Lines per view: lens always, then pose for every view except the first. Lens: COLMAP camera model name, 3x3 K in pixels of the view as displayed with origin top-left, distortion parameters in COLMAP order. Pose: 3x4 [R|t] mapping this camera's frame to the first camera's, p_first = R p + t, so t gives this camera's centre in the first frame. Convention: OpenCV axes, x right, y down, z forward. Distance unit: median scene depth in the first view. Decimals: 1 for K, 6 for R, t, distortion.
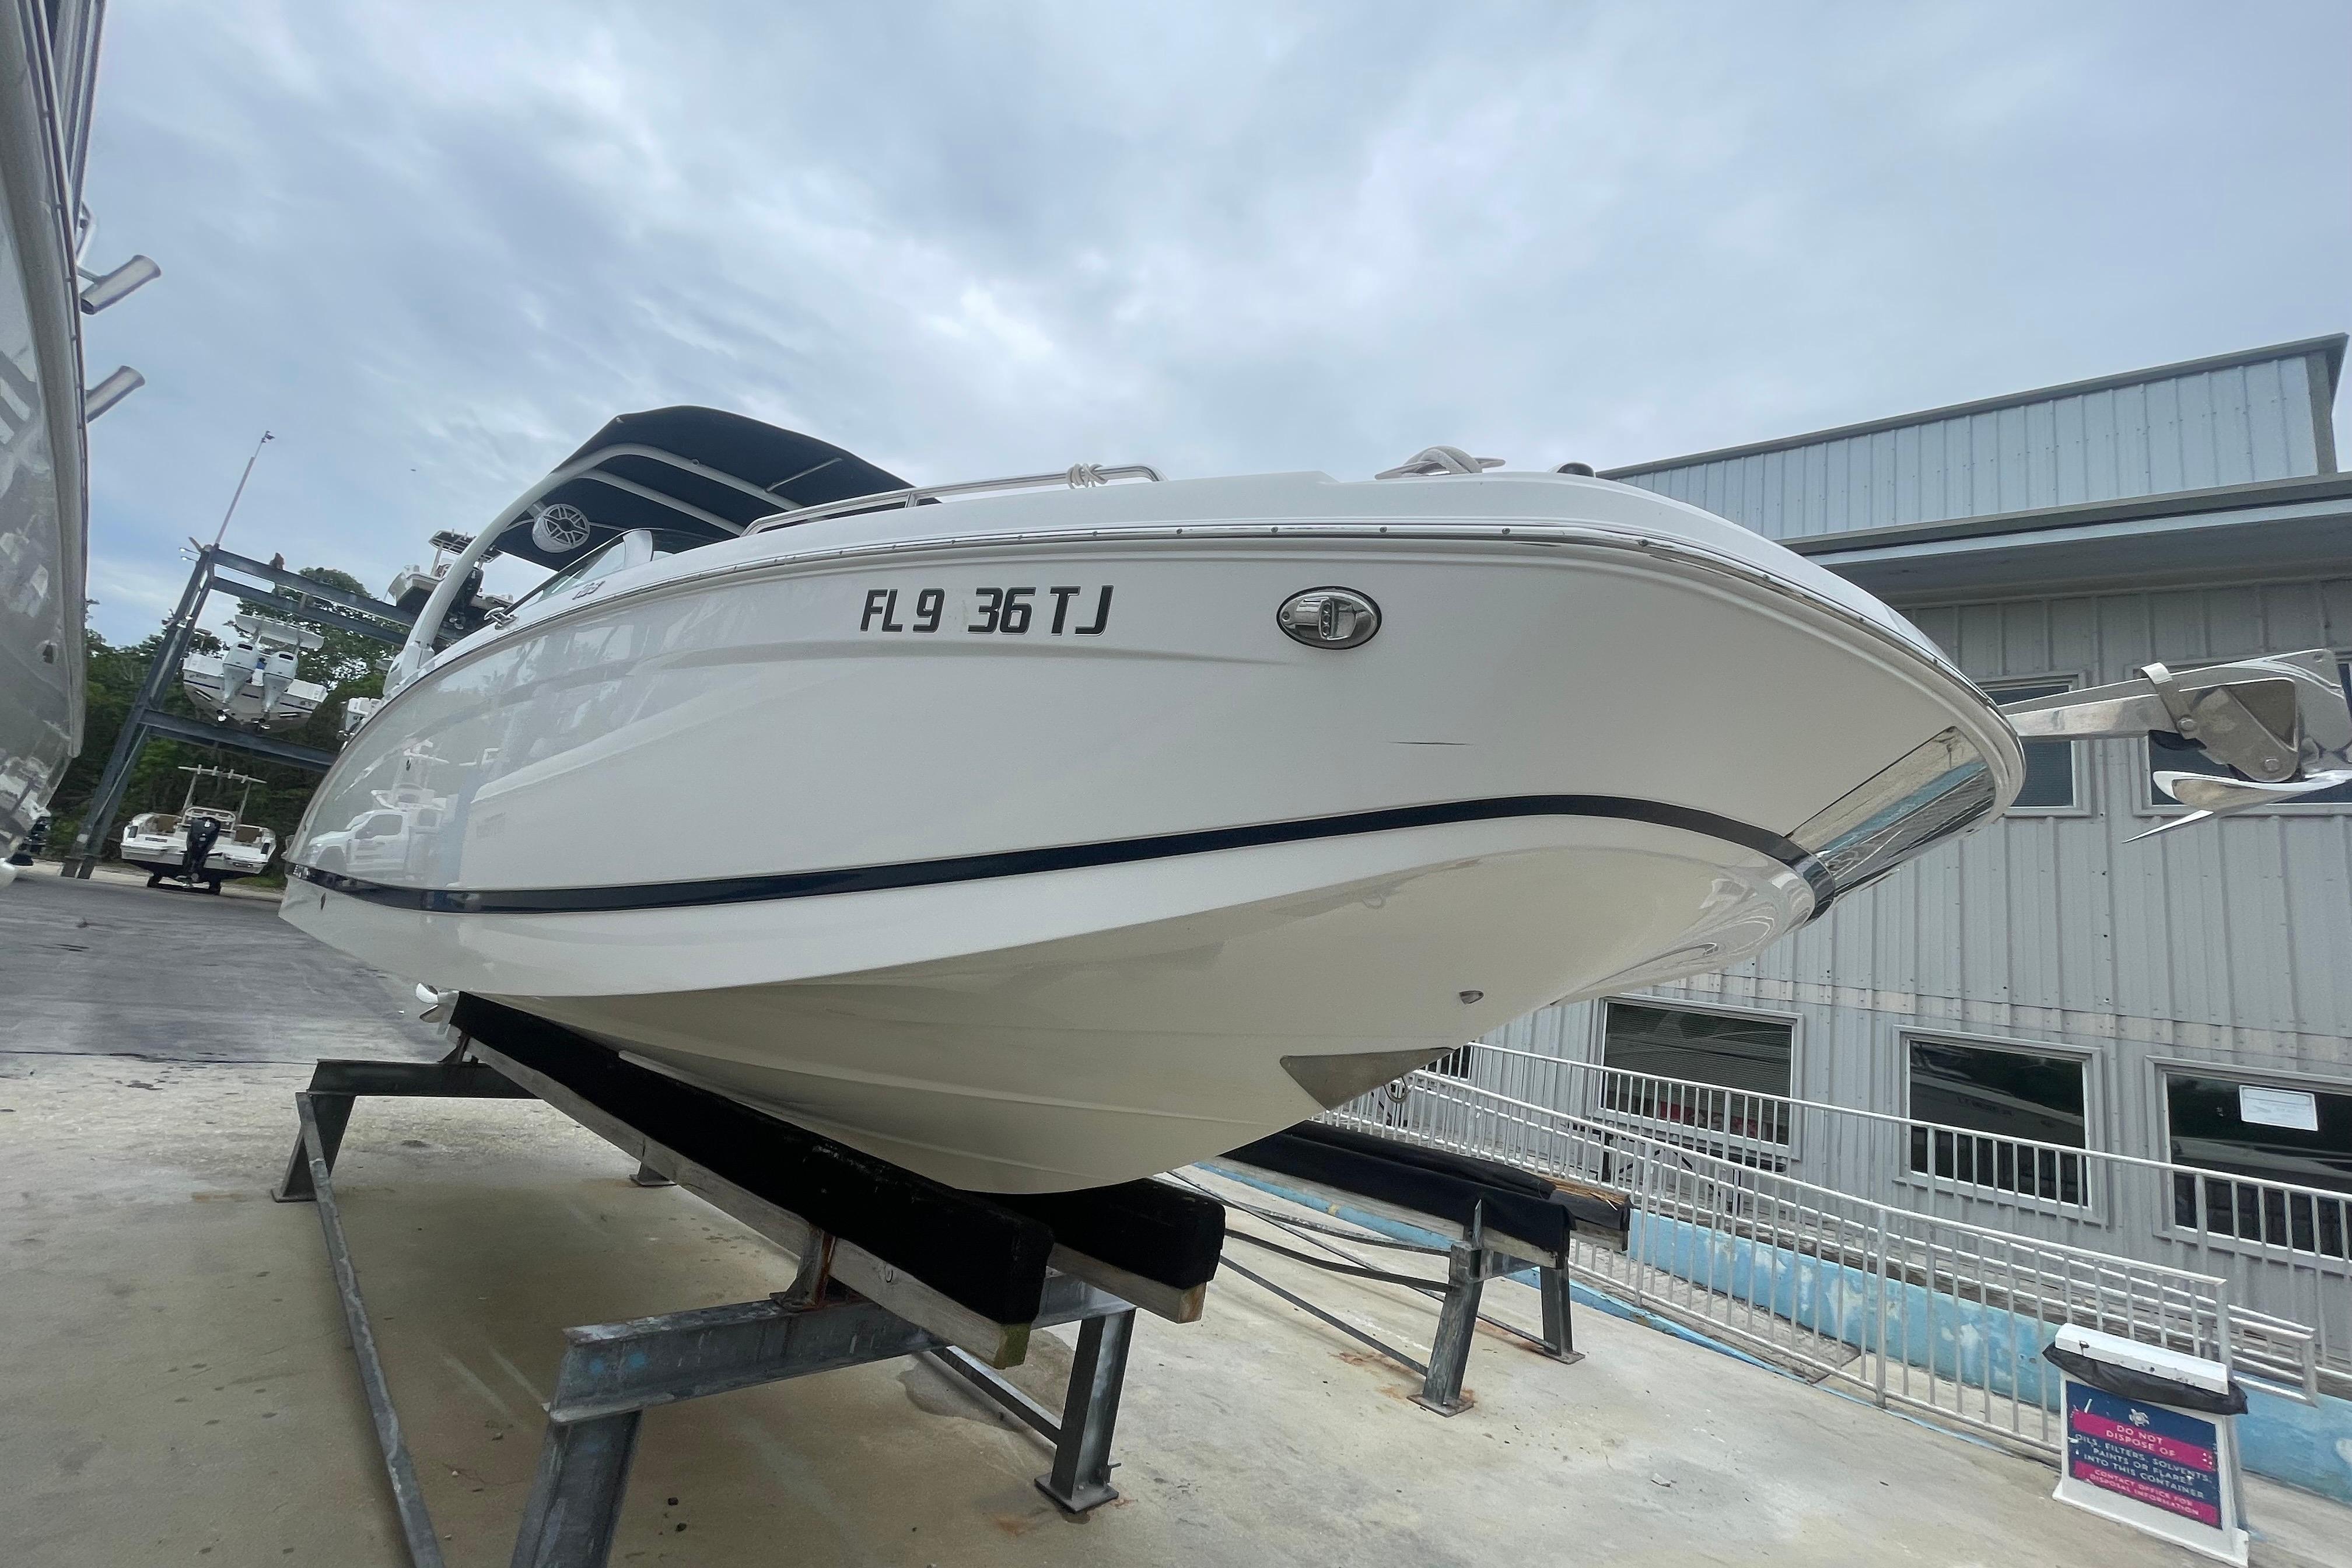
lens RADIAL K [[951.8, 0, 1176.6], [0, 951.8, 785.9], [0, 0, 1]] dist [-0.006025, 0.003142]
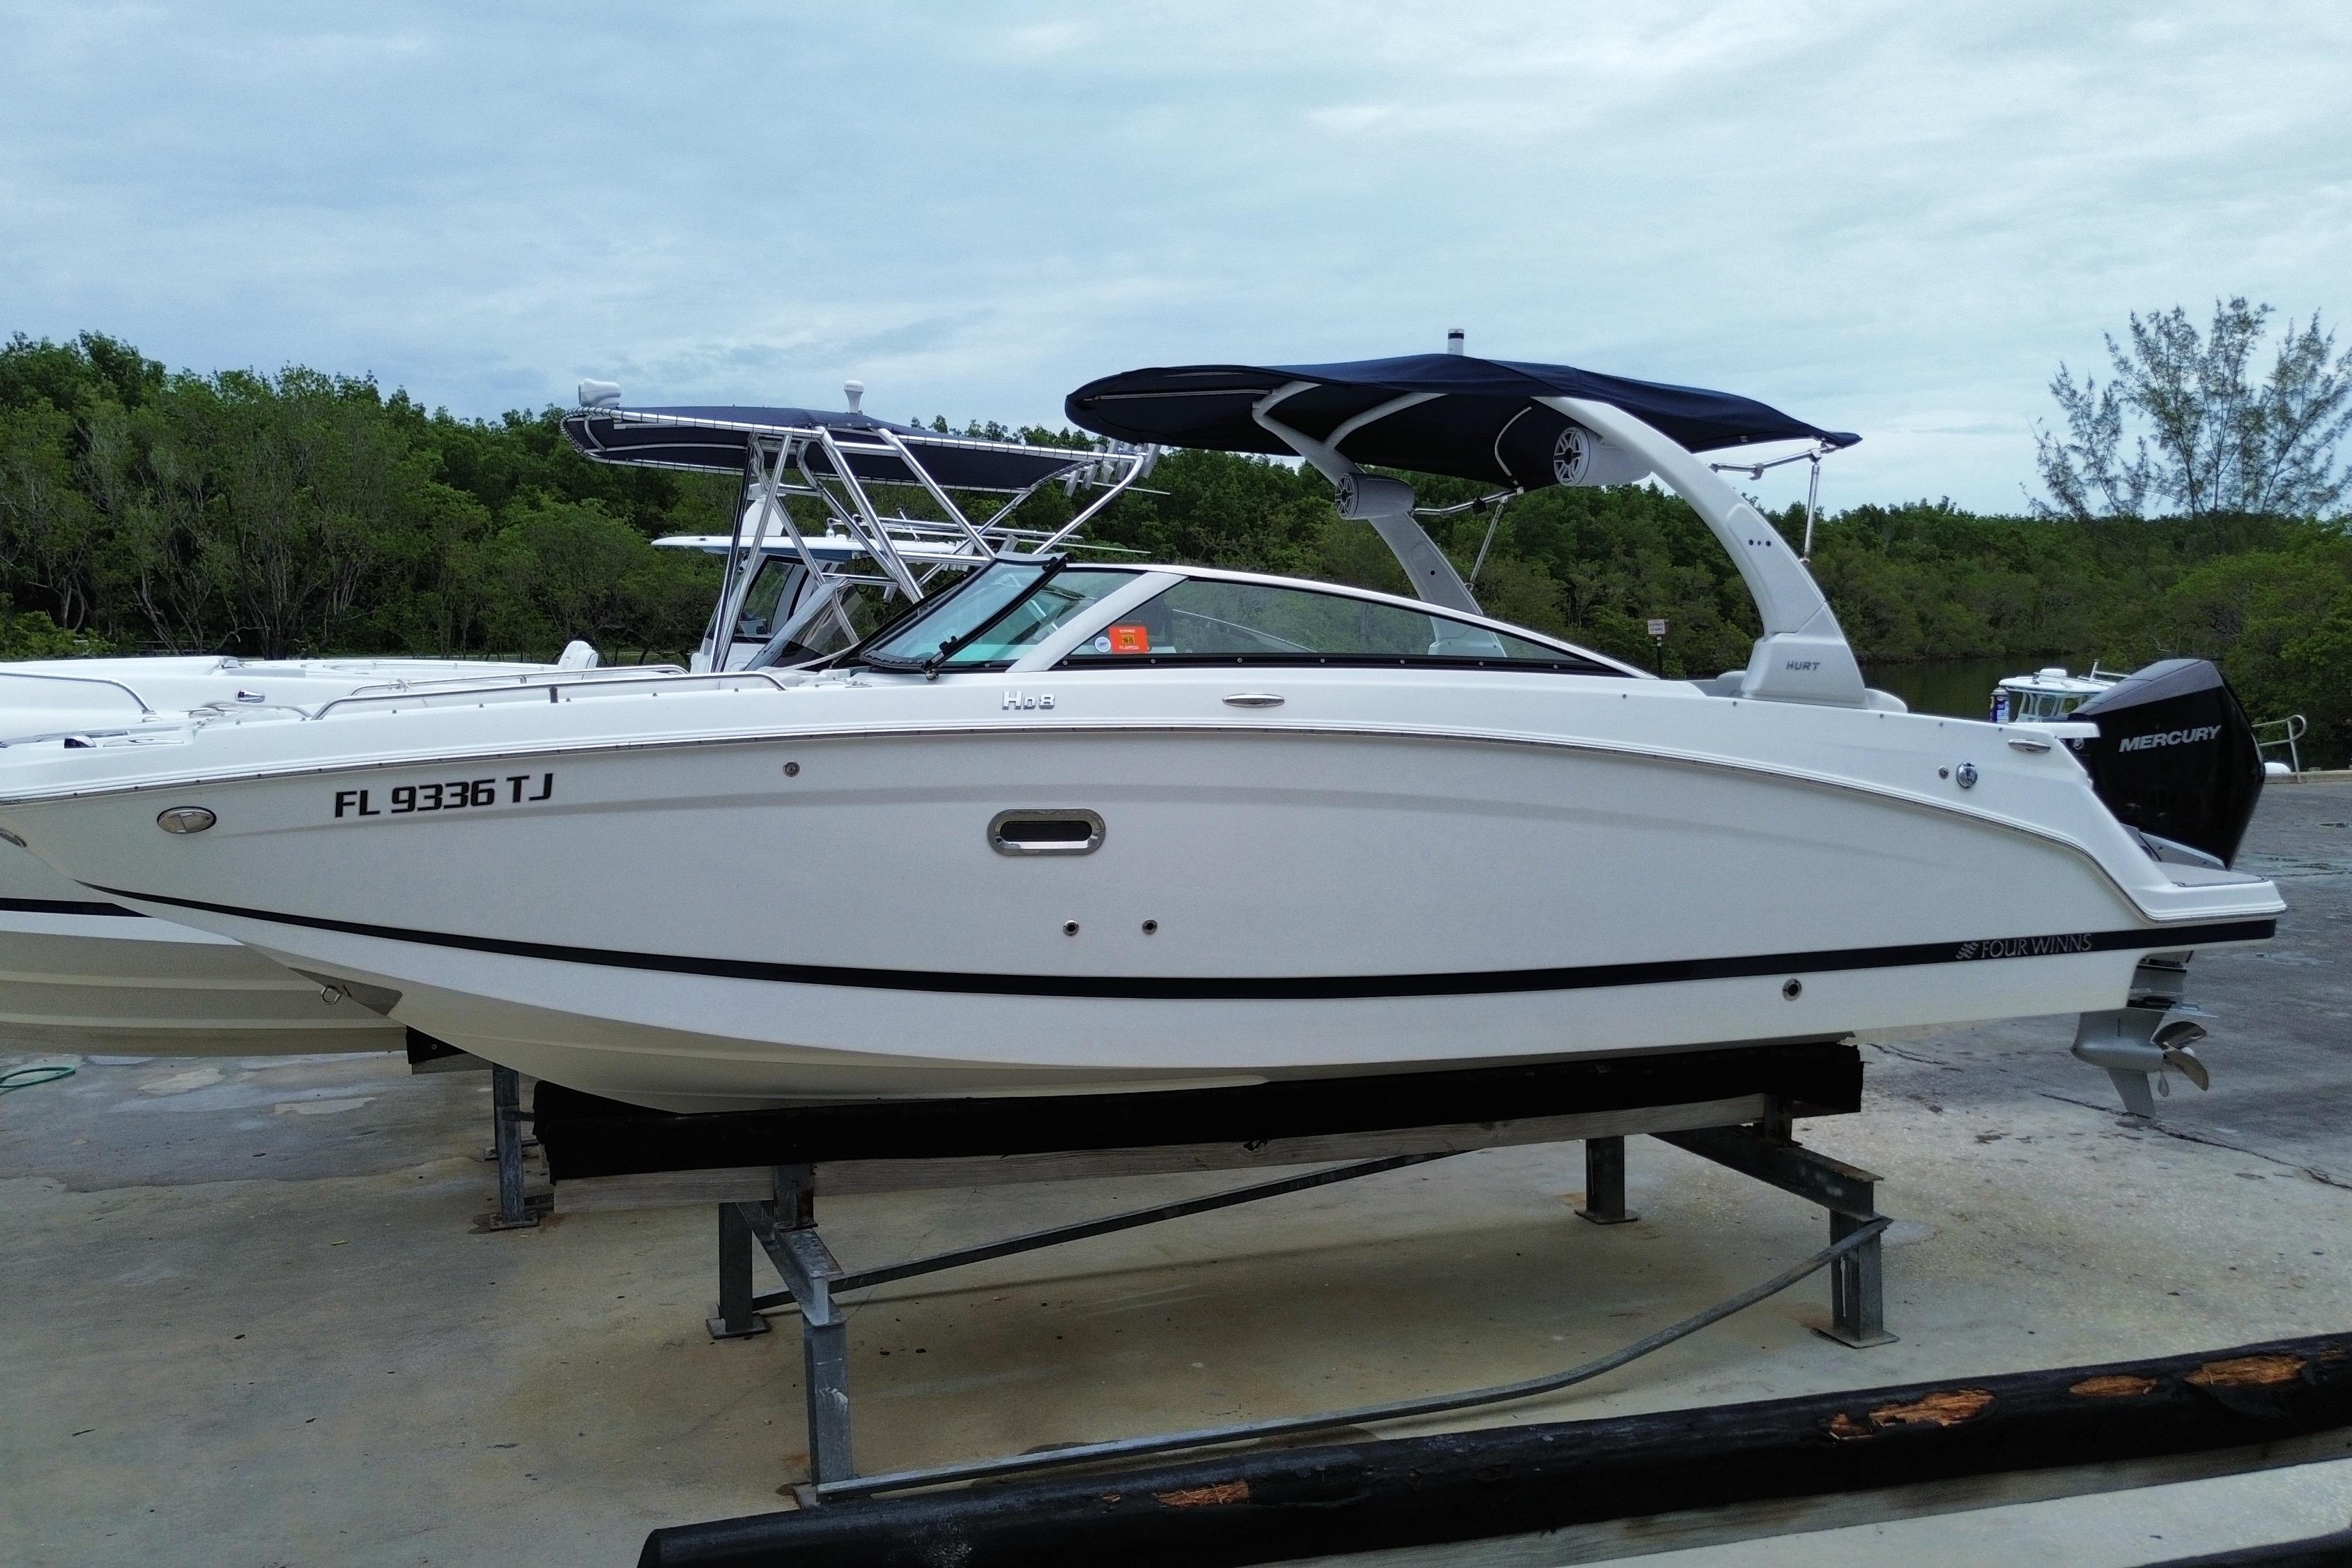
lens RADIAL K [[1976.8, 0, 1184.5], [0, 1976.8, 799.7], [0, 0, 1]] dist [0.073510, -0.071991]
pose [[-0.473543, -0.088124, -0.876351, 1.054861], [0.112994, 0.980682, -0.159672, 0.295268], [0.873493, -0.174634, -0.454438, 1.616872]]
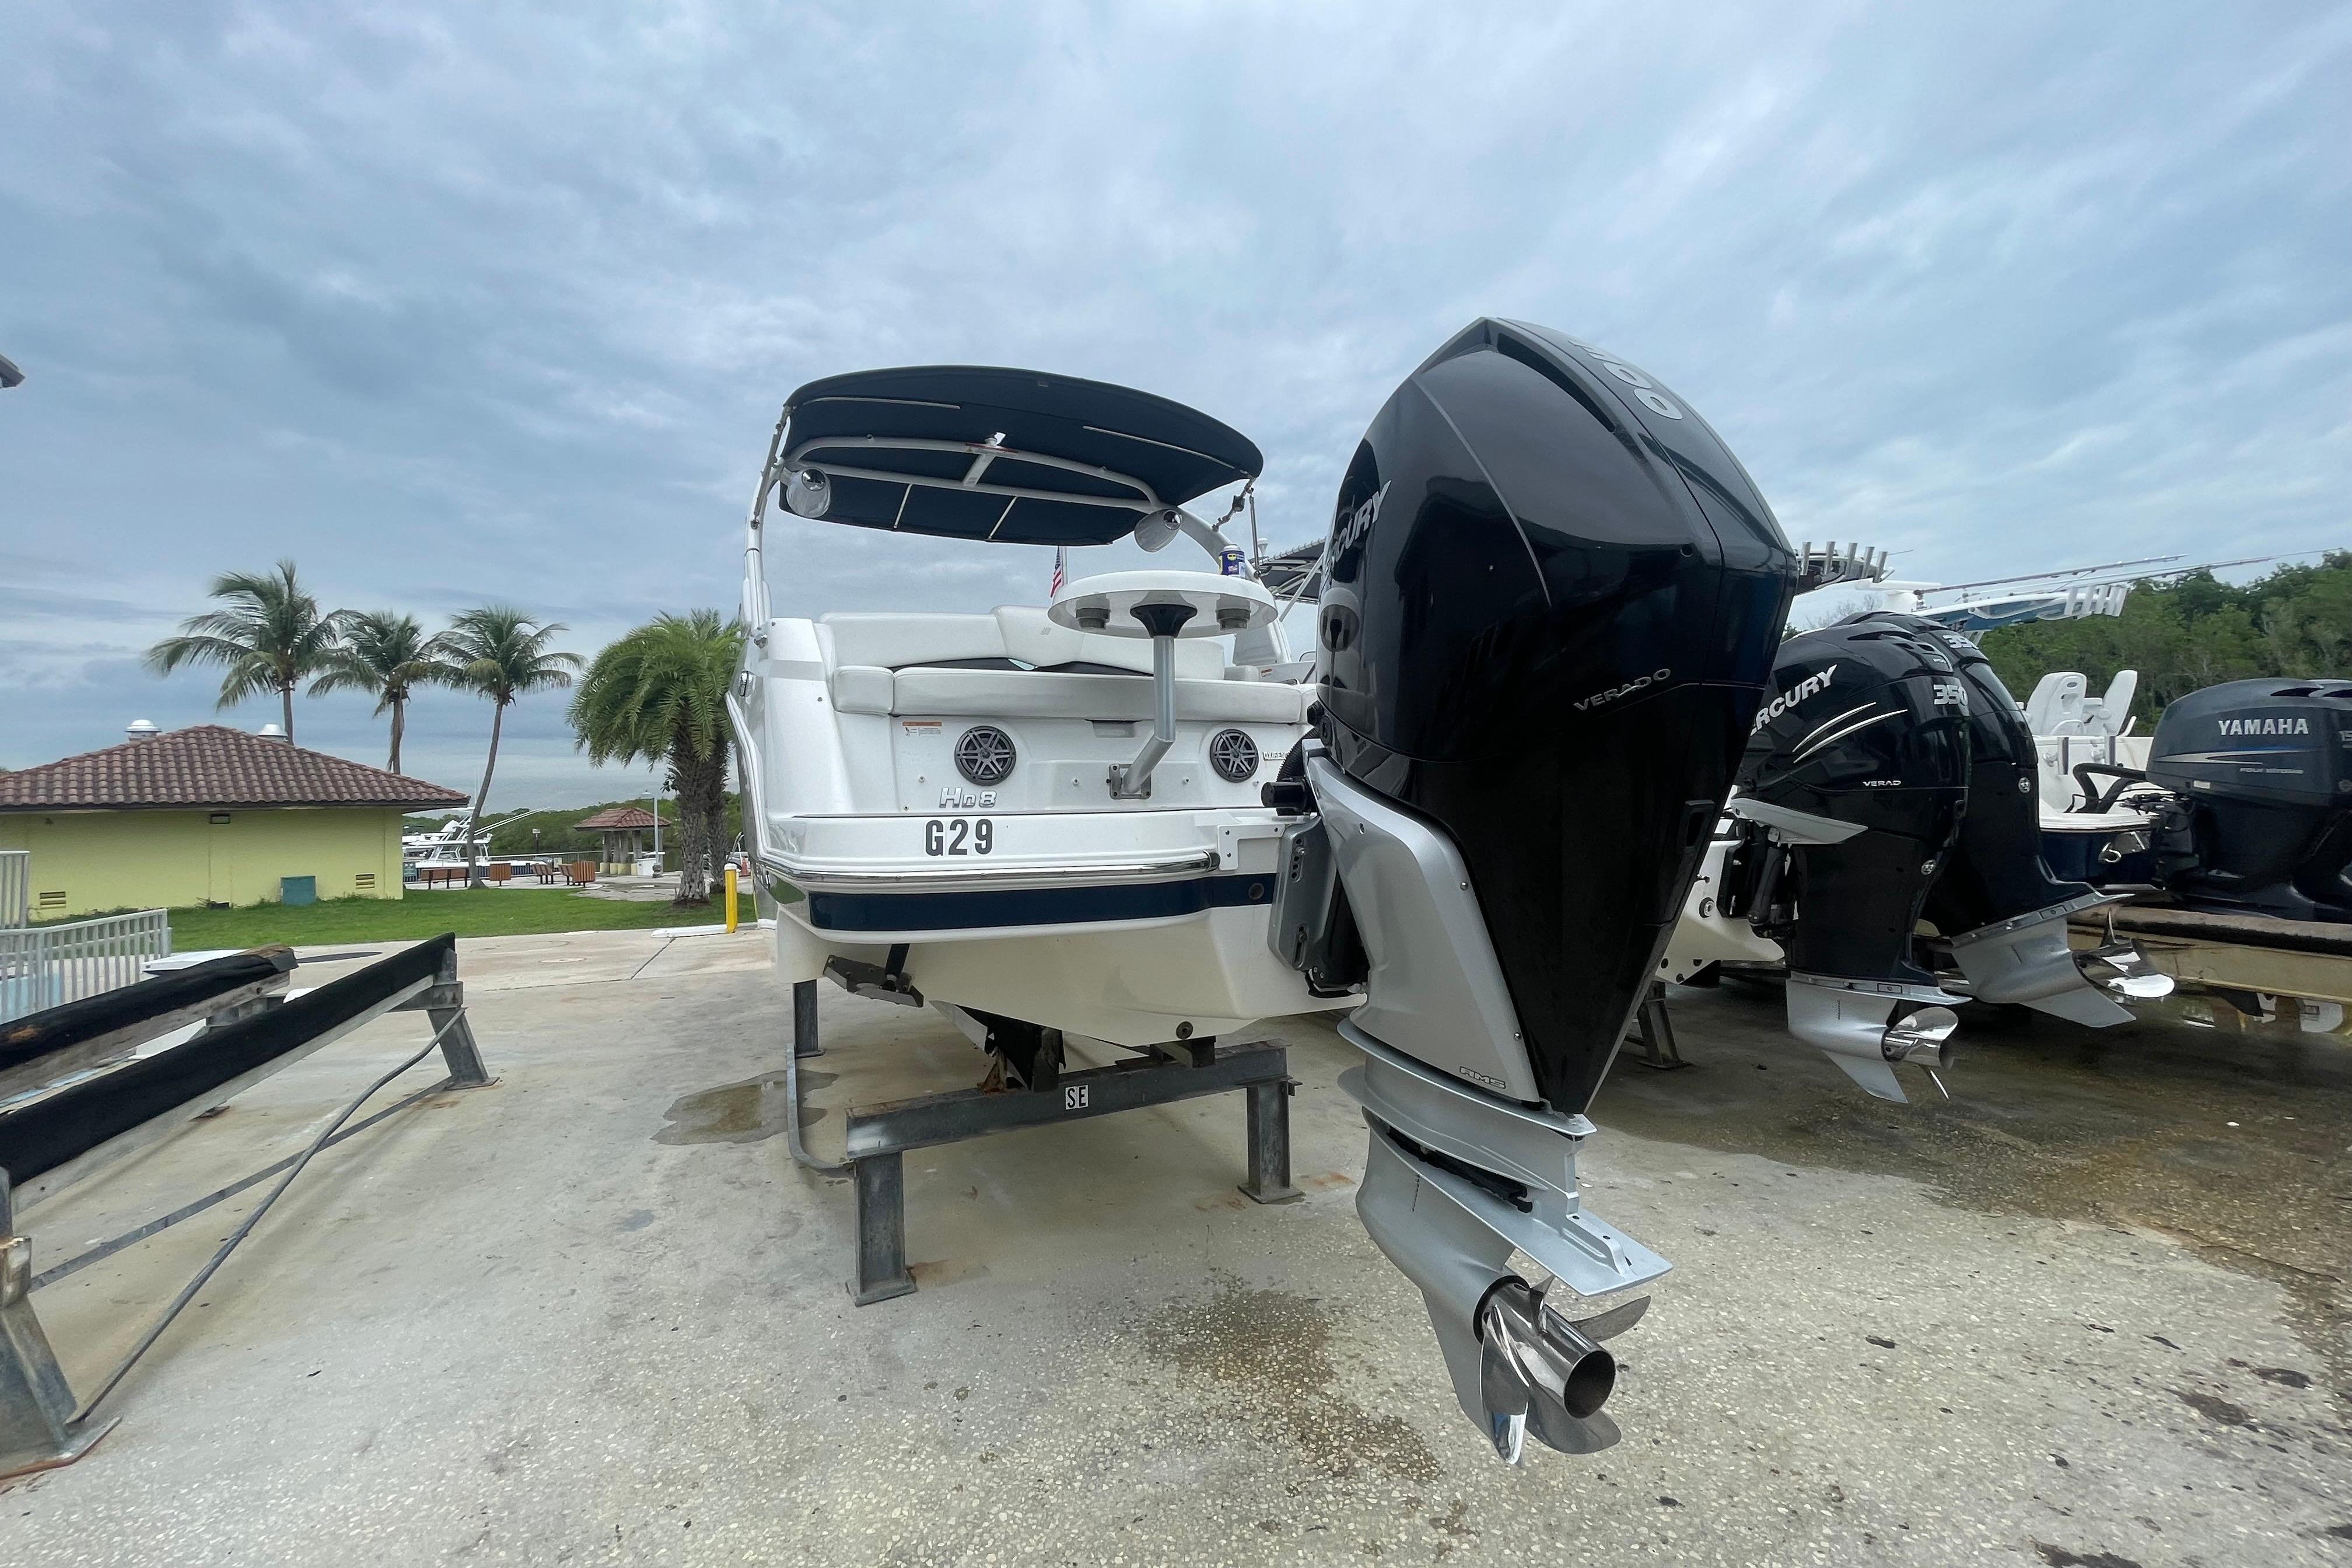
lens RADIAL K [[951.8, 0, 1177.1], [0, 951.8, 784.5], [0, 0, 1]] dist [-0.006025, 0.003142]
pose [[-0.908547, -0.126085, 0.398302, -1.163041], [-0.201483, 0.967413, -0.153353, 0.214716], [-0.365987, -0.219580, -0.904344, 1.951880]]
